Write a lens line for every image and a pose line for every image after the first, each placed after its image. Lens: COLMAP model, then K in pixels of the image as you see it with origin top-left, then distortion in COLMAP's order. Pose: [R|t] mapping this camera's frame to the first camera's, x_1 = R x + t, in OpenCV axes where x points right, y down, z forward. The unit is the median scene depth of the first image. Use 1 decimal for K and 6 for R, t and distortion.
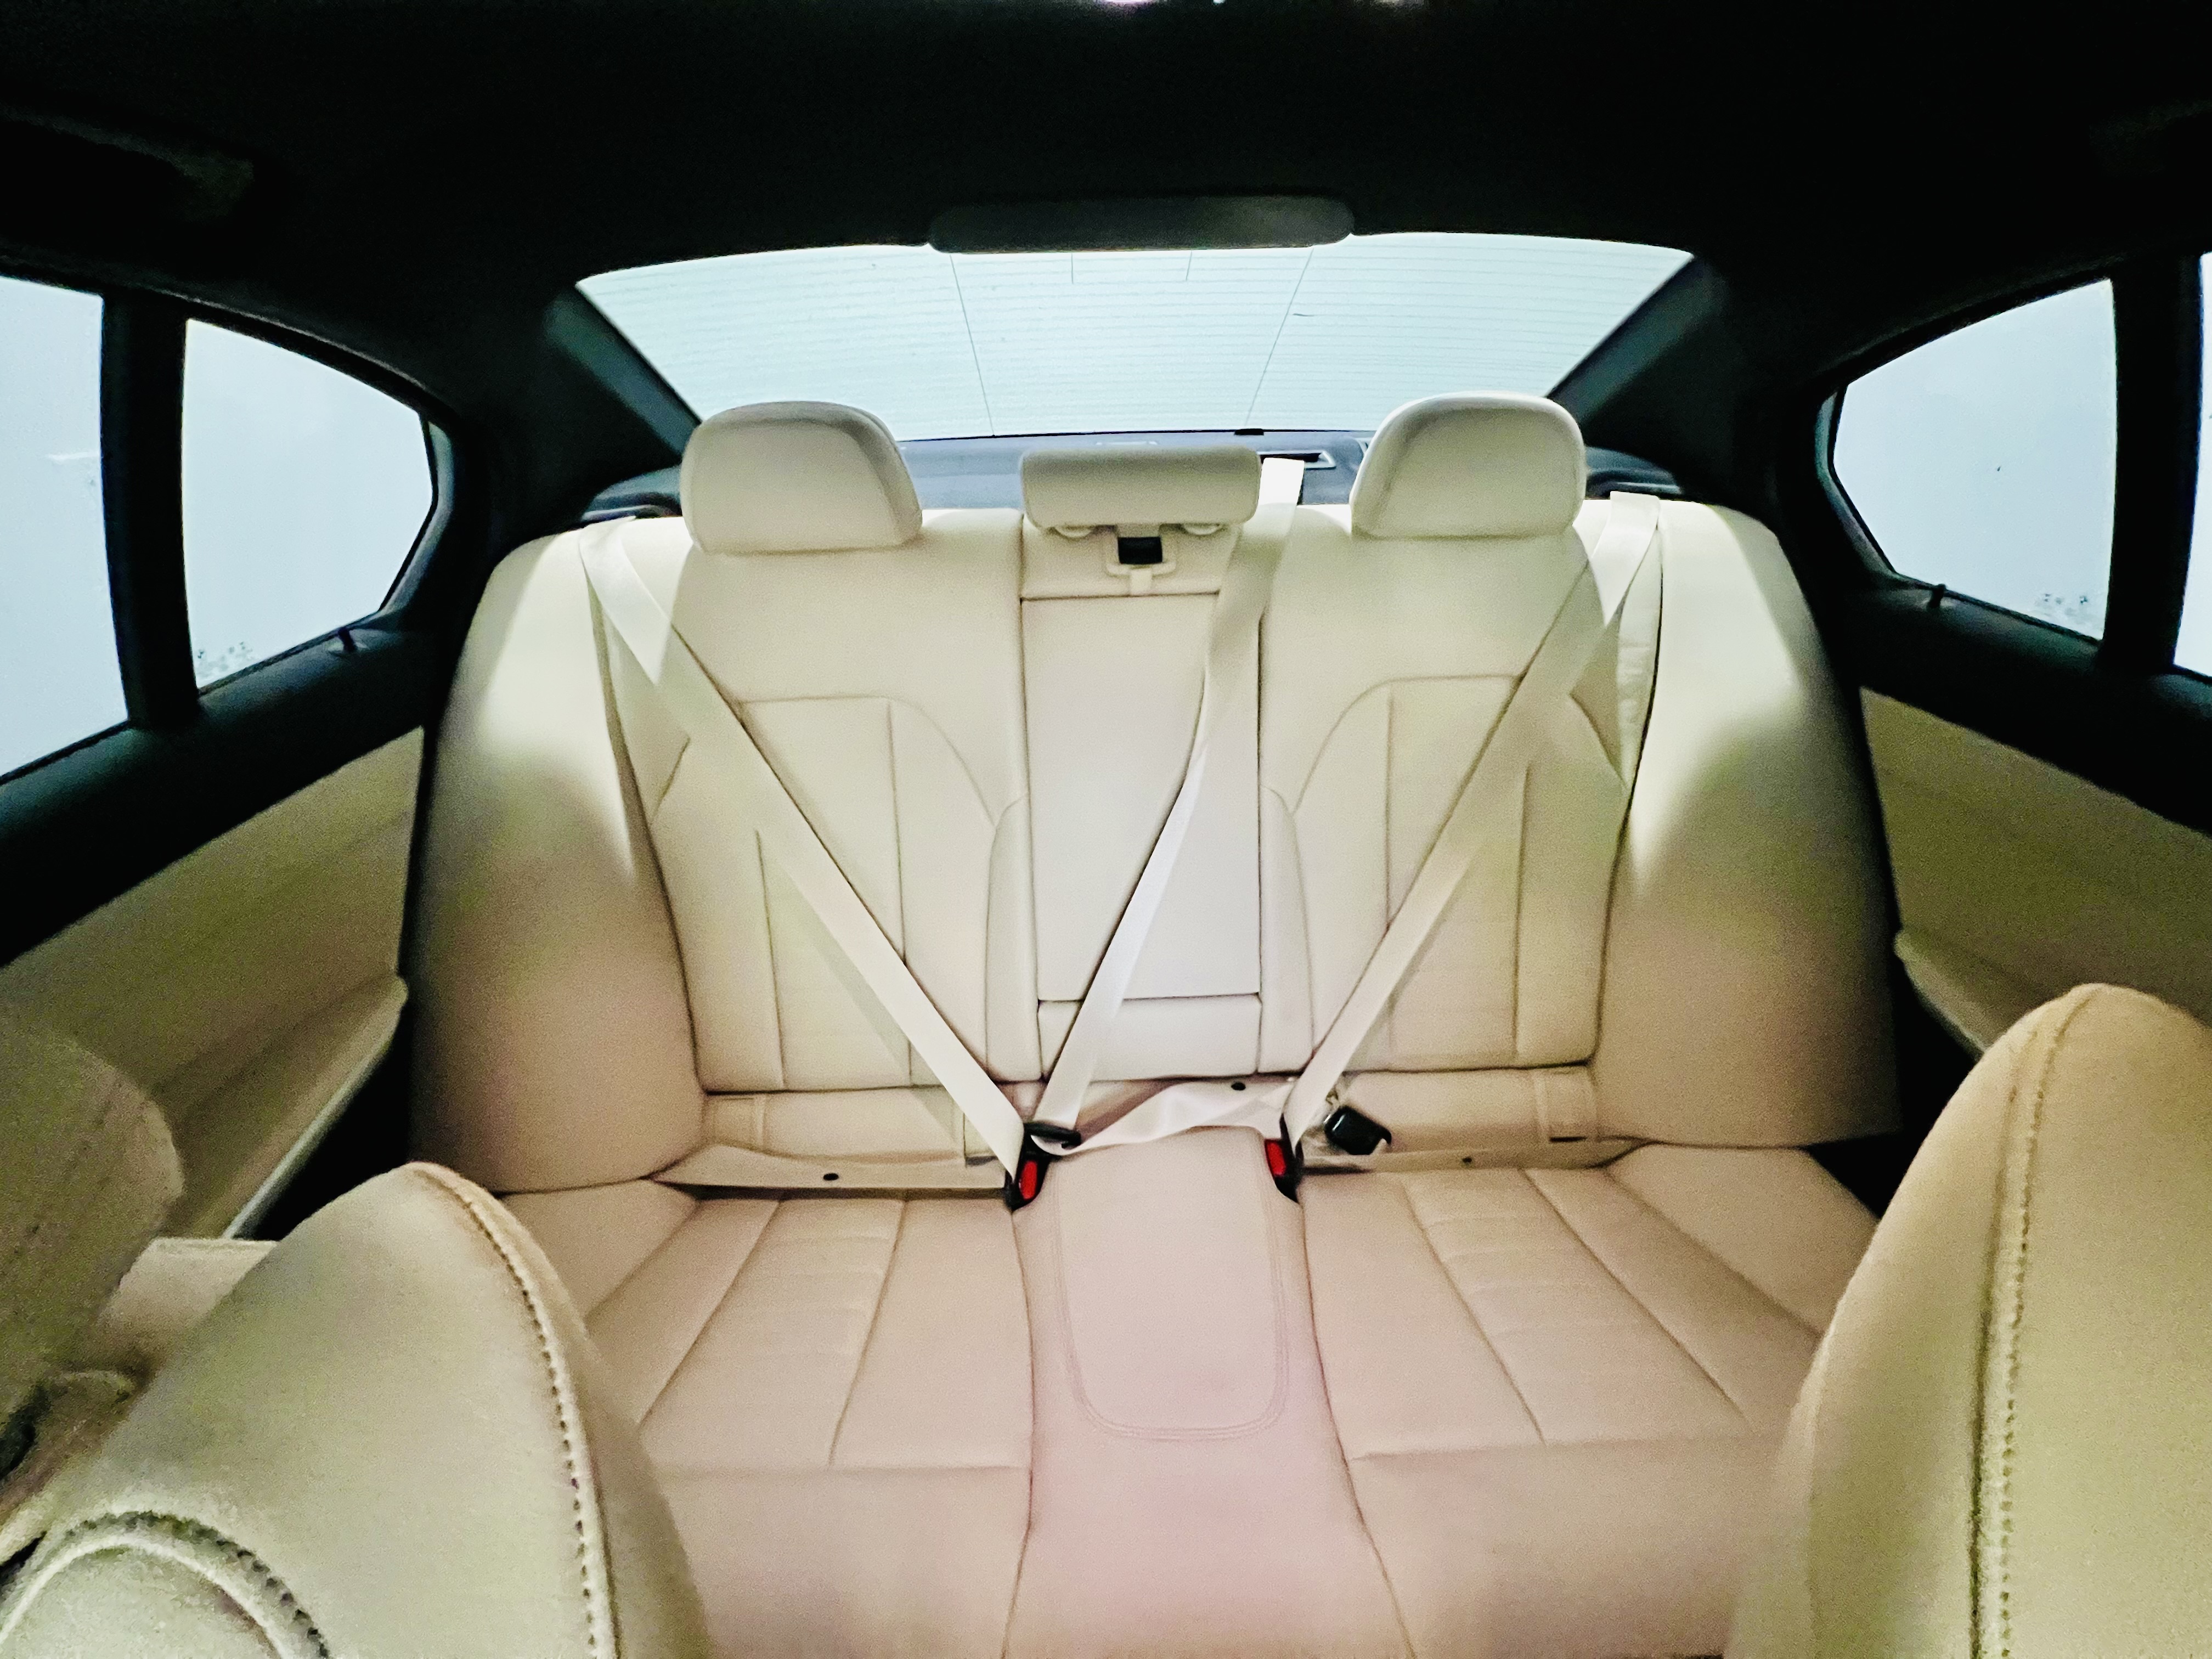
lens RADIAL K [[900.9, 0, 1095.1], [0, 900.9, 829.9], [0, 0, 1]] dist [-0.001445, -0.000224]
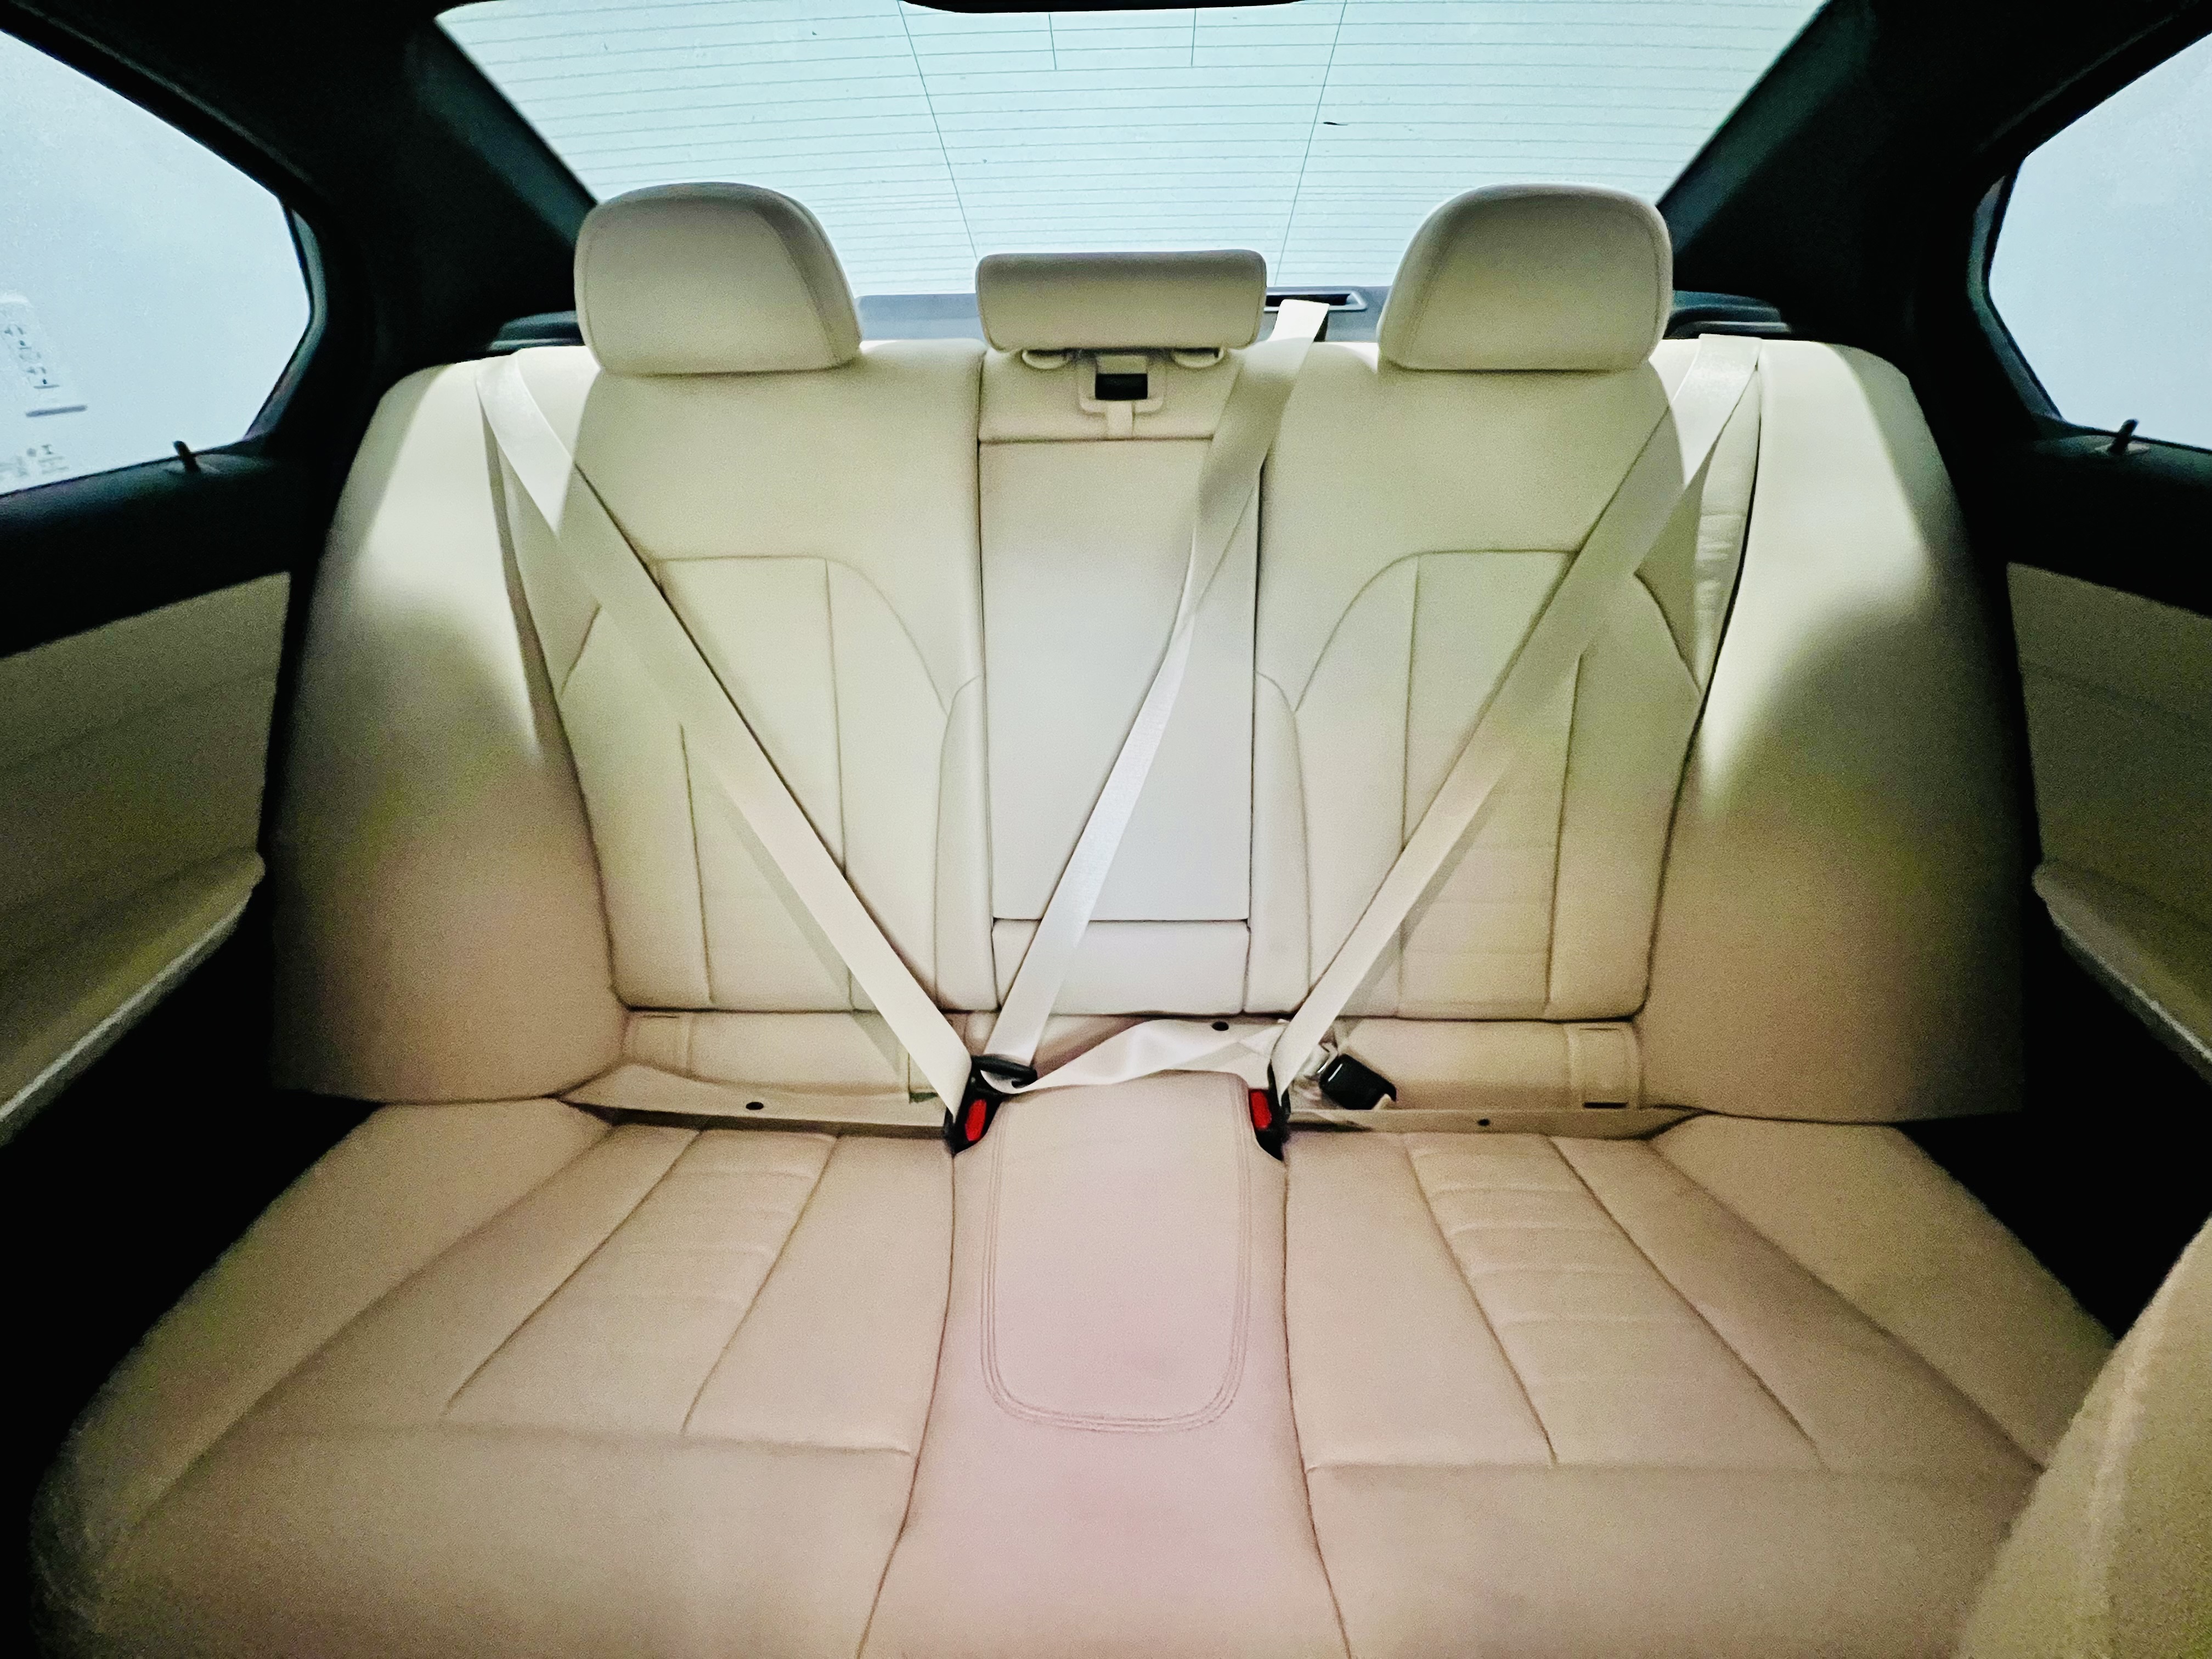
lens RADIAL K [[900.9, 0, 1095.1], [0, 900.9, 829.9], [0, 0, 1]] dist [-0.001445, -0.000224]
pose [[0.998424, 0.034329, -0.044388, 0.073085], [-0.032743, 0.998817, 0.035963, 0.070649], [0.045570, -0.034453, 0.998367, 0.138221]]
